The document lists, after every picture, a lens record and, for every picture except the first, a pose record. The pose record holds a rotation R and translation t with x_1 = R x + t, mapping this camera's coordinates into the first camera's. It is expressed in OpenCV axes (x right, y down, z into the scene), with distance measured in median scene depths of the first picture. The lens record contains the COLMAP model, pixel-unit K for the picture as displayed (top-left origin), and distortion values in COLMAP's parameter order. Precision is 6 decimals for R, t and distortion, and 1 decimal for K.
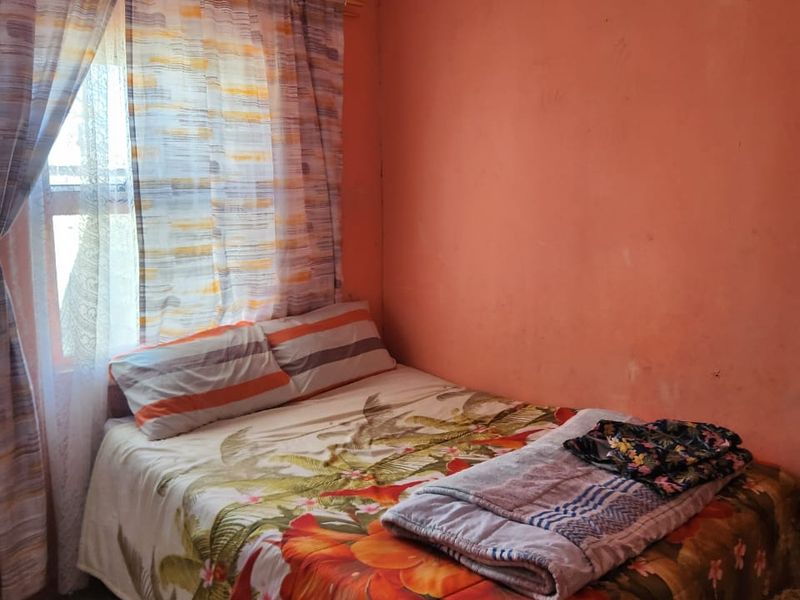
lens RADIAL K [[701.8, 0, 399.5], [0, 701.8, 296.6], [0, 0, 1]] dist [0.060552, -0.040637]
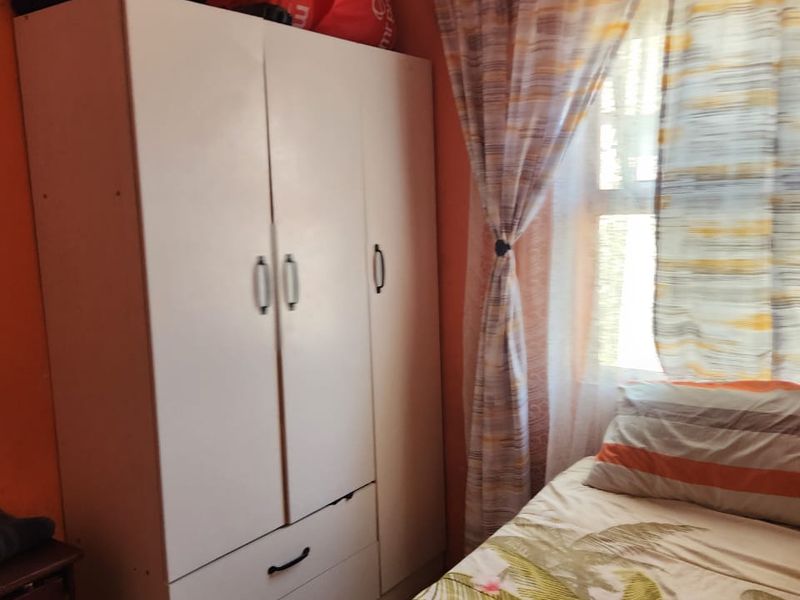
lens RADIAL K [[744.2, 0, 399.9], [0, 744.2, 303.9], [0, 0, 1]] dist [0.055231, 0.000000]
pose [[0.176130, 0.144877, -0.973647, 0.416988], [-0.113696, 0.985484, 0.126071, -0.088798], [0.977779, 0.088495, 0.190045, 0.553221]]
